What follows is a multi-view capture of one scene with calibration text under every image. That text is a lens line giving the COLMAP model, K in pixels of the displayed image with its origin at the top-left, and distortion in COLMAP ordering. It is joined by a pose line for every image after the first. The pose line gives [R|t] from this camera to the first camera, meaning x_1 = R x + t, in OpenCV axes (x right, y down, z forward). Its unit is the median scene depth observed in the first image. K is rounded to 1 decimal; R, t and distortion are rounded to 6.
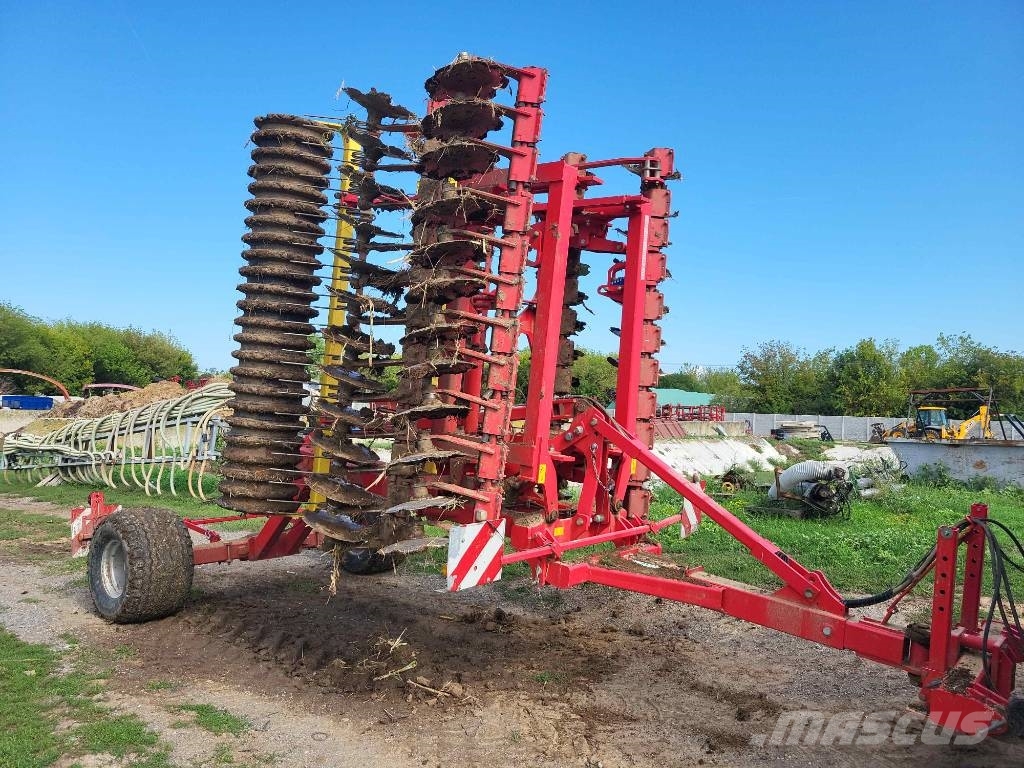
lens RADIAL K [[785.6, 0, 519.6], [0, 785.6, 381.6], [0, 0, 1]] dist [0.035917, -0.003257]
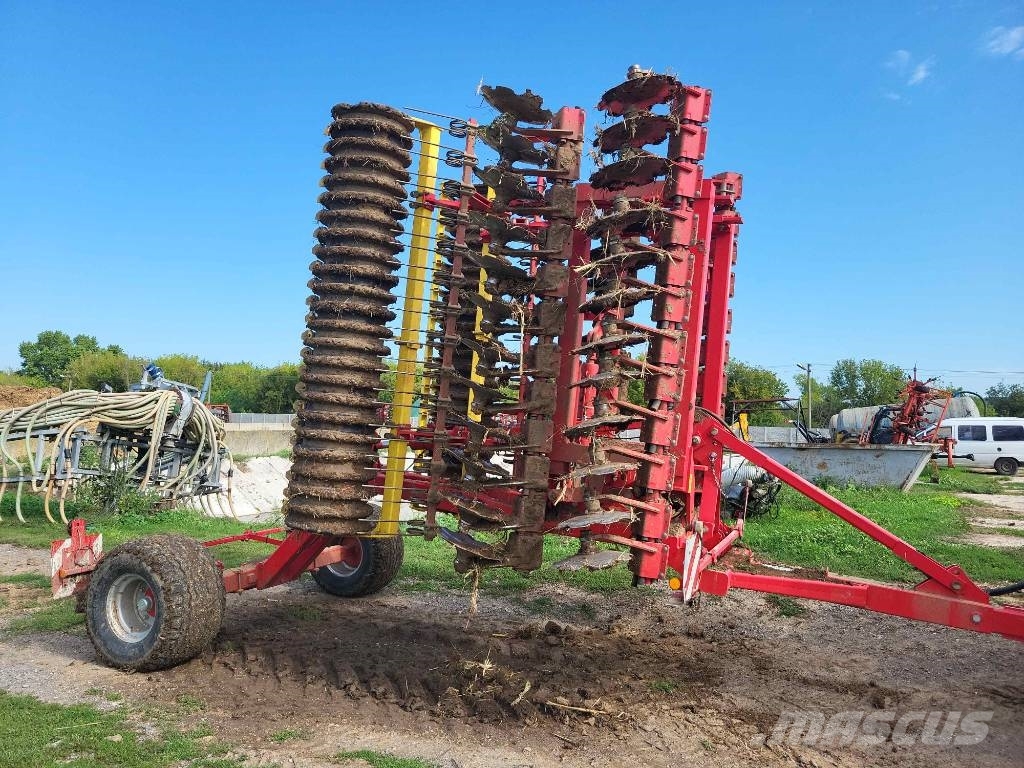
lens RADIAL K [[782.0, 0, 511.0], [0, 782.0, 373.6], [0, 0, 1]] dist [0.039882, -0.007388]
pose [[0.961810, 0.011980, 0.273456, -0.352862], [-0.006346, 0.999749, -0.021477, -0.001153], [-0.273645, 0.018922, 0.961645, 0.063368]]
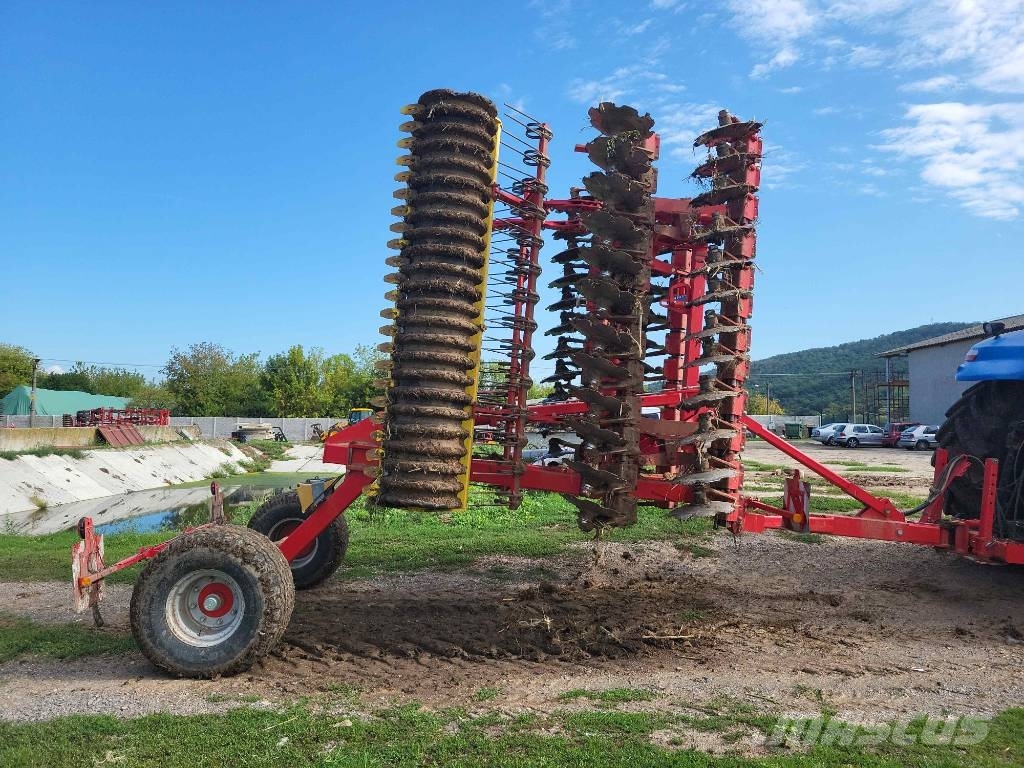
lens RADIAL K [[785.3, 0, 518.2], [0, 785.3, 367.2], [0, 0, 1]] dist [0.041640, -0.007282]
pose [[0.718306, 0.029635, 0.695096, -0.831346], [-0.013017, 0.999490, -0.029162, 0.022438], [-0.695606, 0.011899, 0.718325, 0.240396]]
